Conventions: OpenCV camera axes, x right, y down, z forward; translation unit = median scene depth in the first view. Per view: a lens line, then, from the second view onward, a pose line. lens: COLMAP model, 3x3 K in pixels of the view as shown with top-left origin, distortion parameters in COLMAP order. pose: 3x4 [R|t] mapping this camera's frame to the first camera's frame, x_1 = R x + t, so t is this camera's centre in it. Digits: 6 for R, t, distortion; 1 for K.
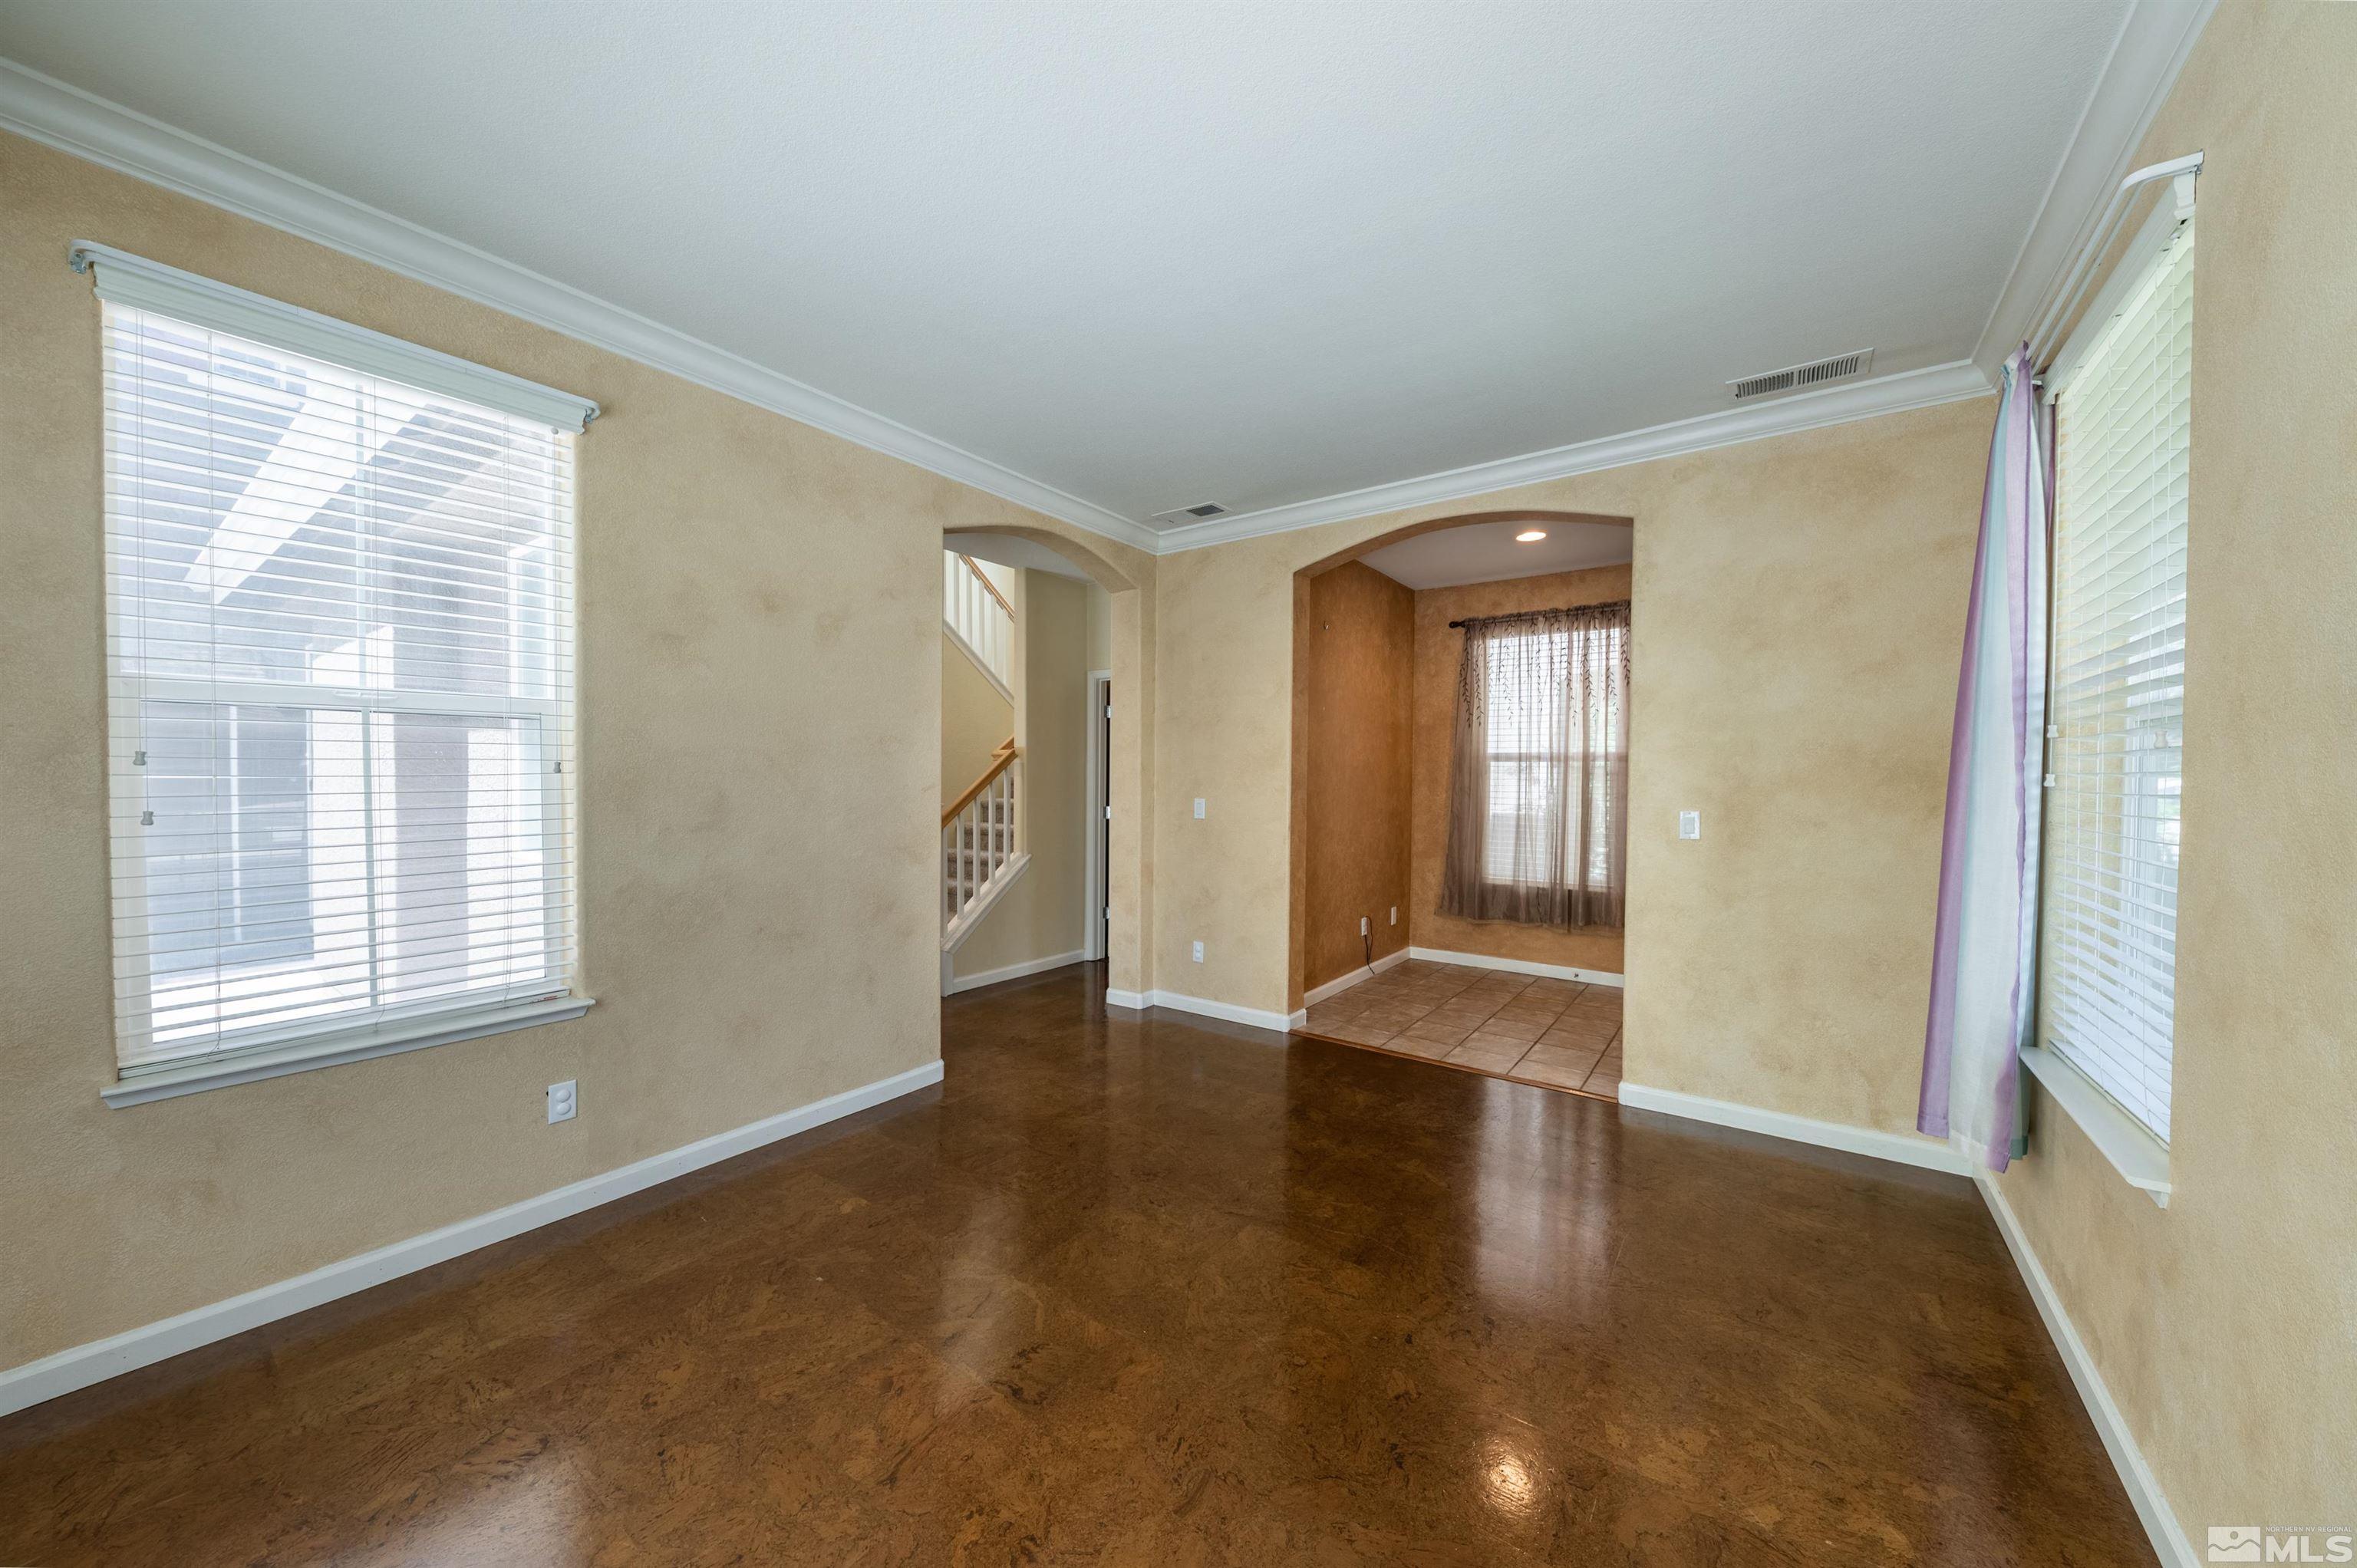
lens RADIAL K [[826.2, 0, 1178.5], [0, 826.2, 784.0], [0, 0, 1]] dist [0.014440, -0.005145]
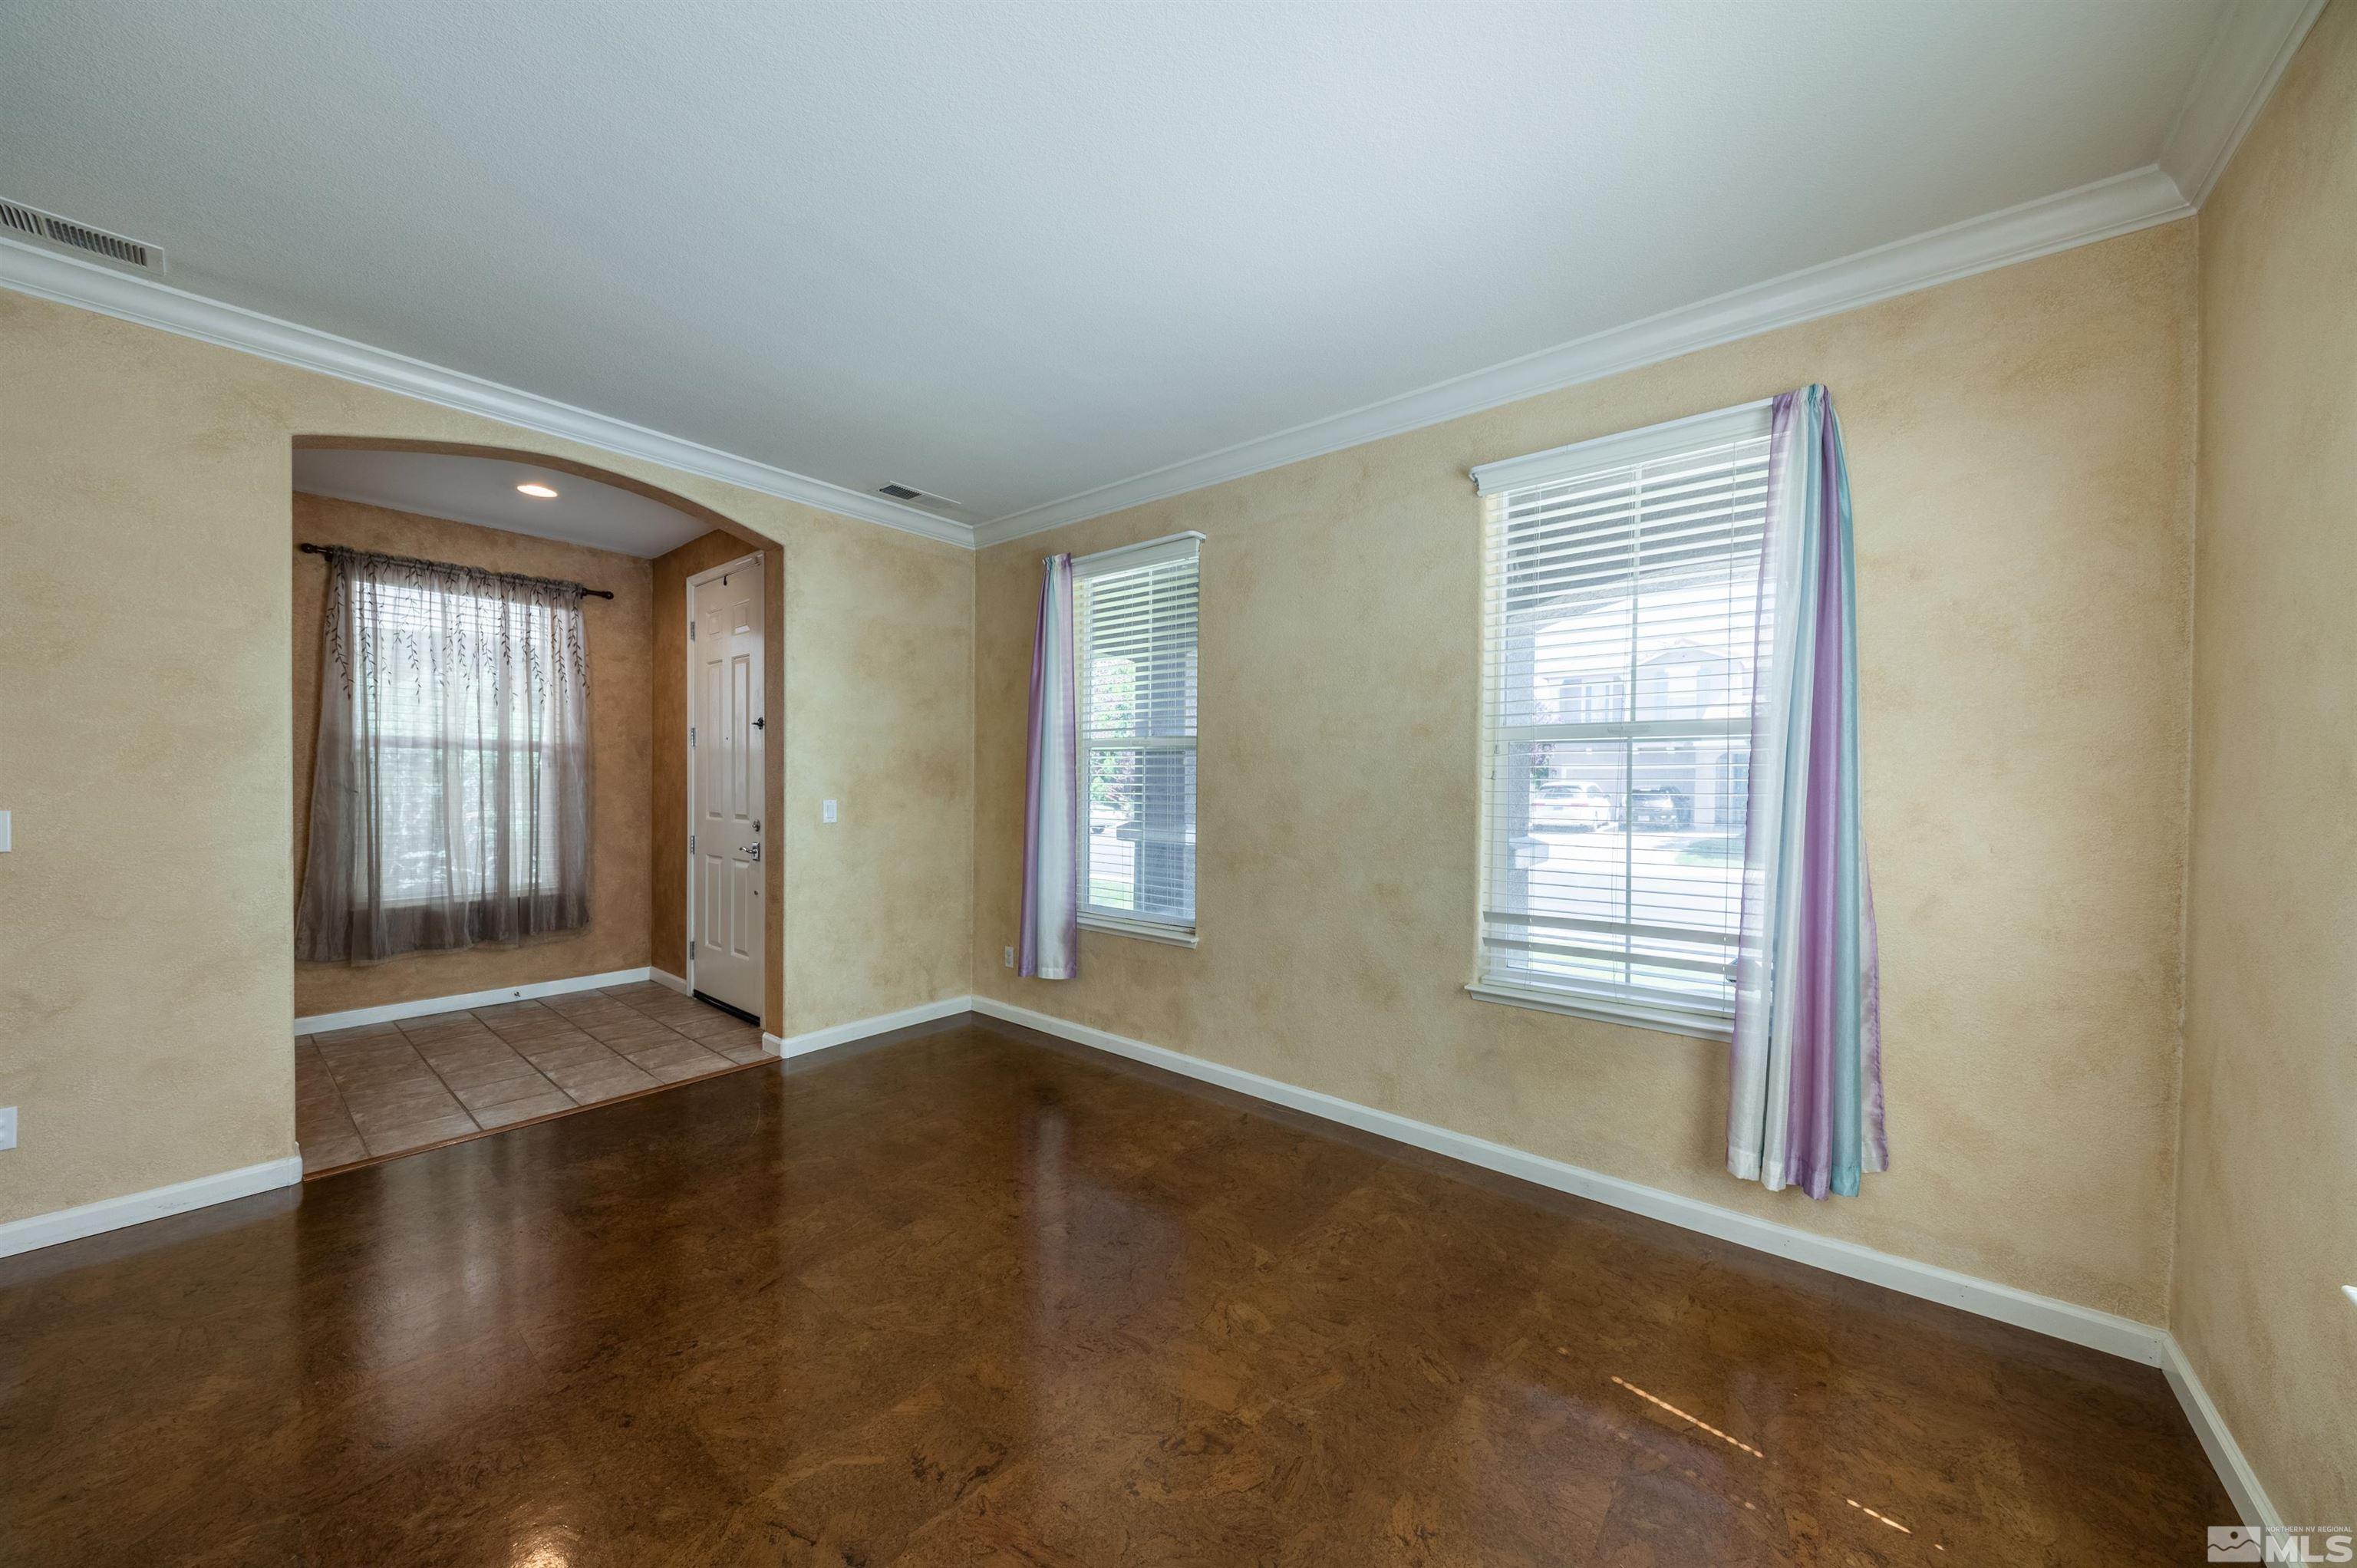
lens RADIAL K [[820.6, 0, 1180.9], [0, 820.6, 784.8], [0, 0, 1]] dist [0.015974, -0.009183]
pose [[0.052872, -0.012685, 0.998521, -0.455973], [-0.002646, 0.999914, 0.012843, -0.006095], [-0.998598, -0.003321, 0.052834, 0.321261]]
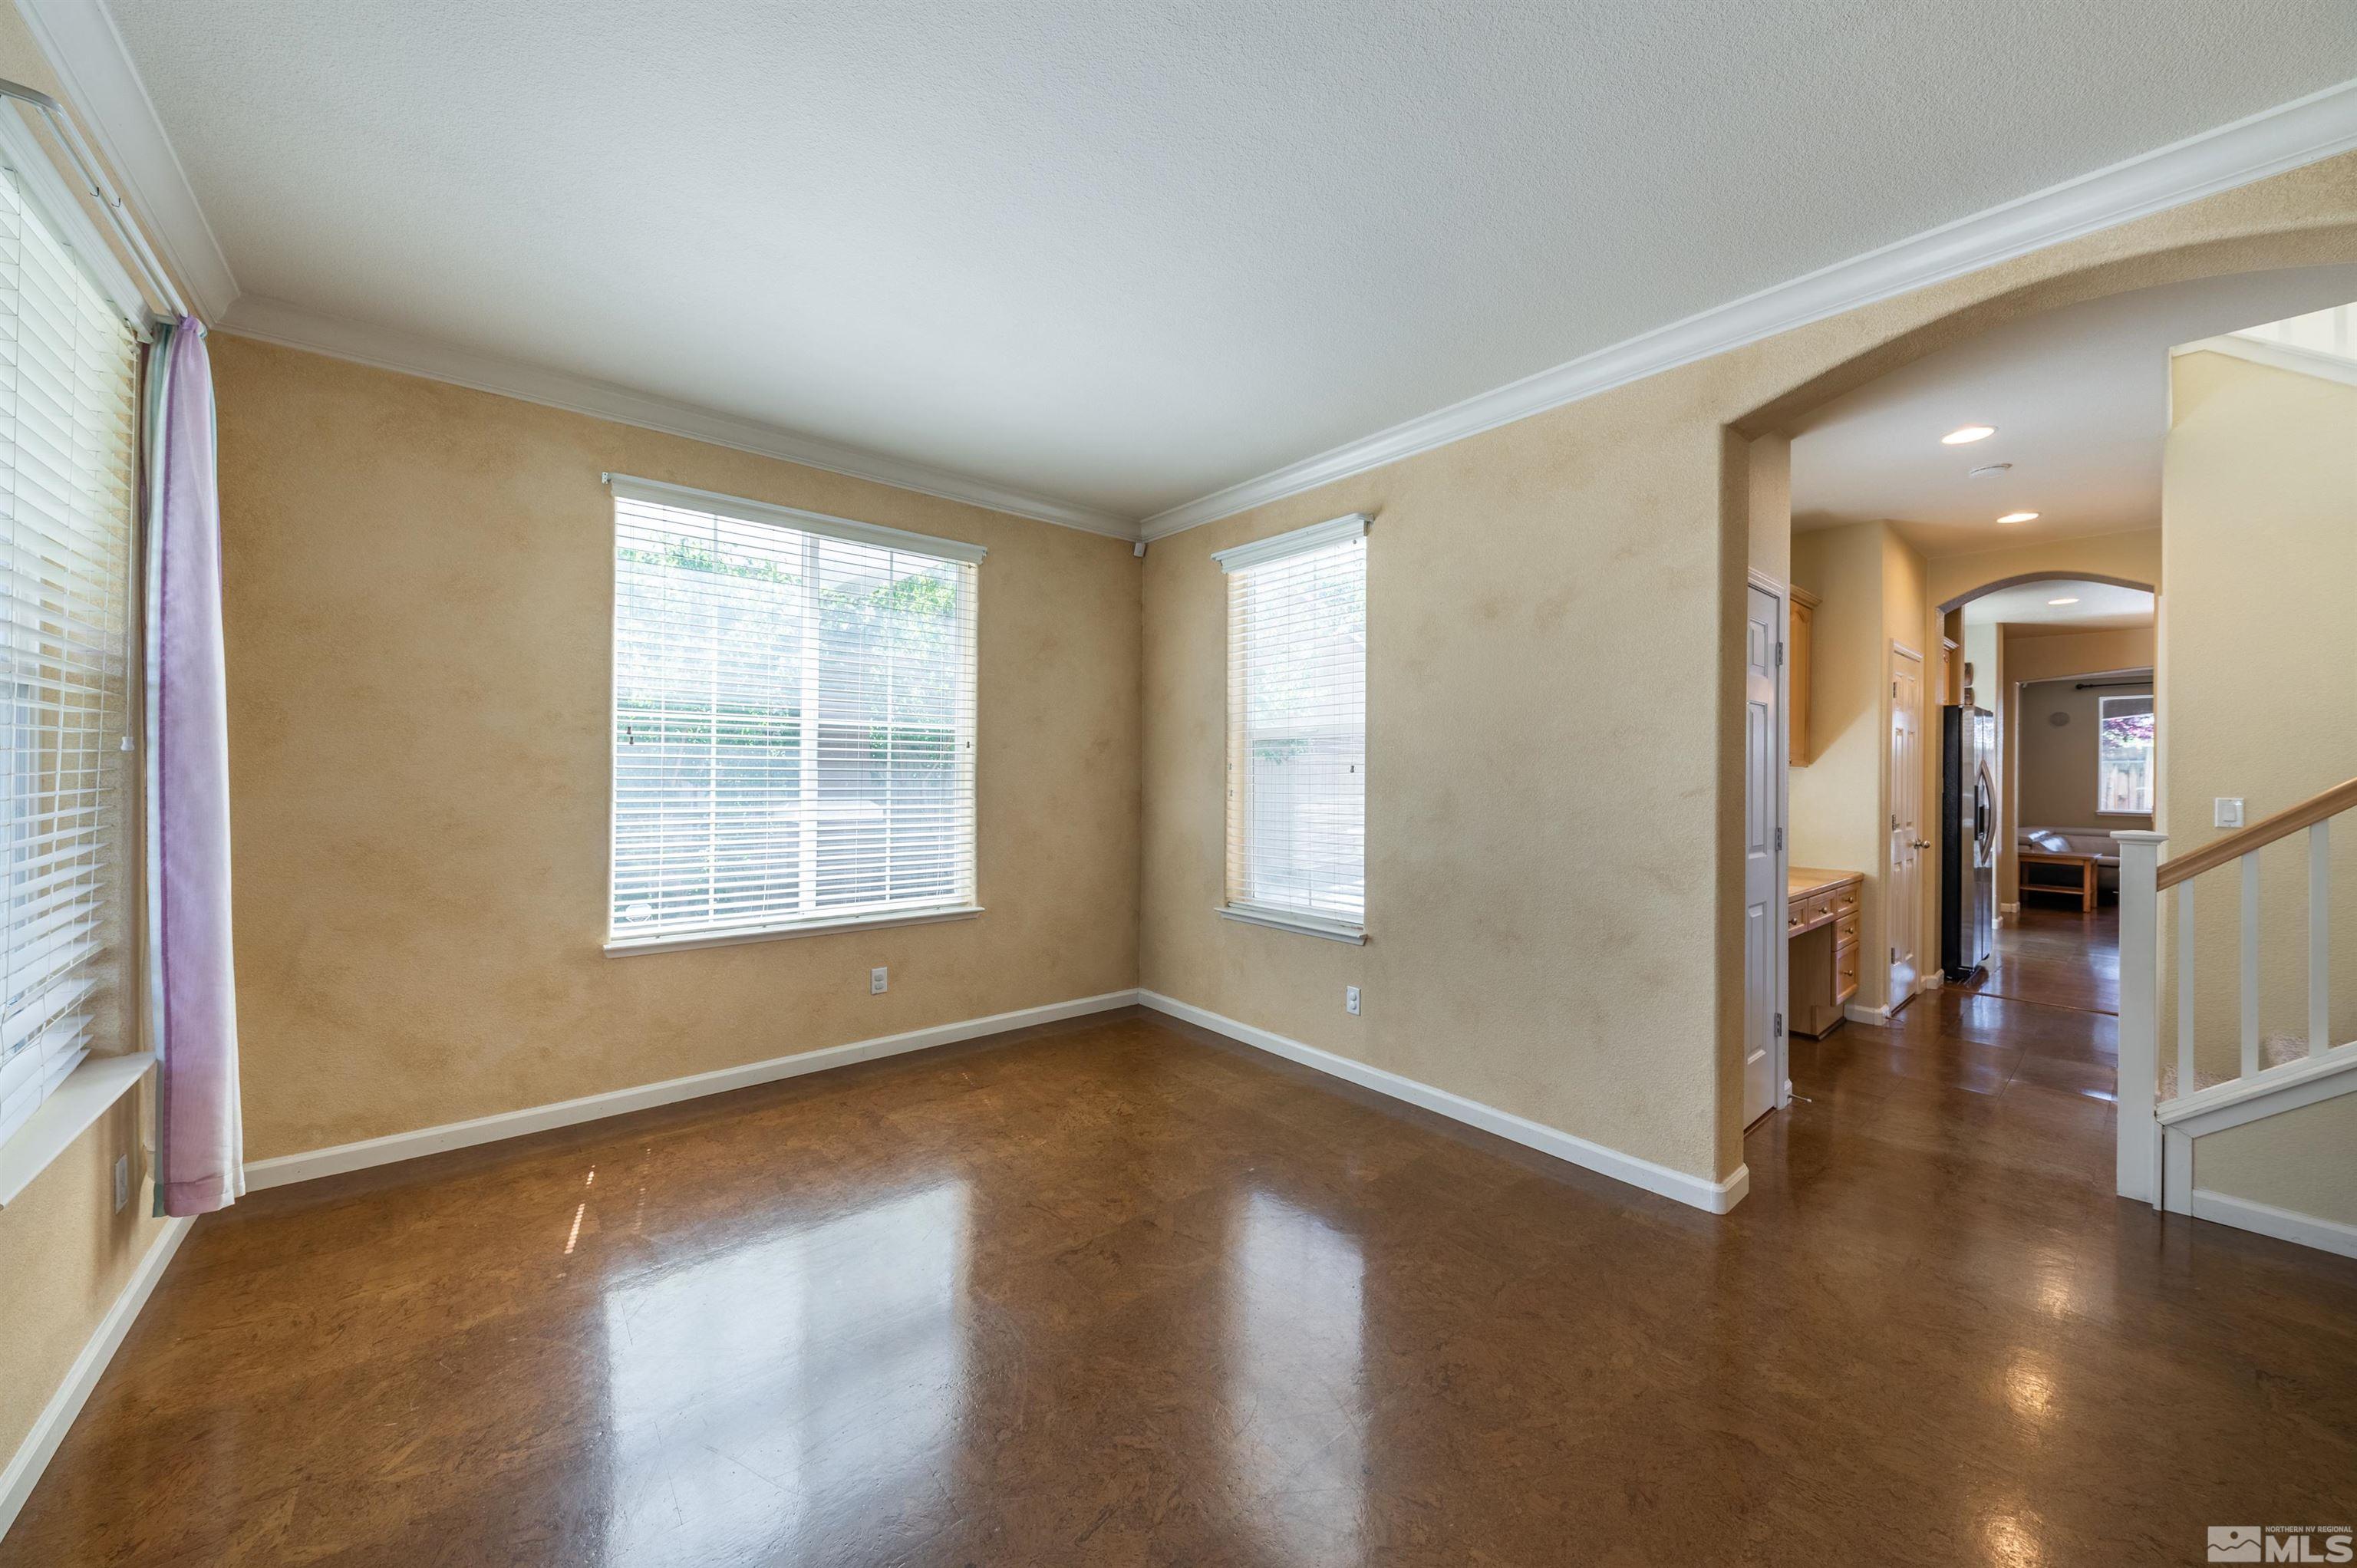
lens RADIAL K [[820.6, 0, 1180.9], [0, 820.6, 784.8], [0, 0, 1]] dist [0.015974, -0.009183]
pose [[-0.229315, 0.000561, -0.973352, 0.434097], [-0.020577, 0.999774, 0.005424, 0.001774], [0.973135, 0.021273, -0.229252, 0.620331]]
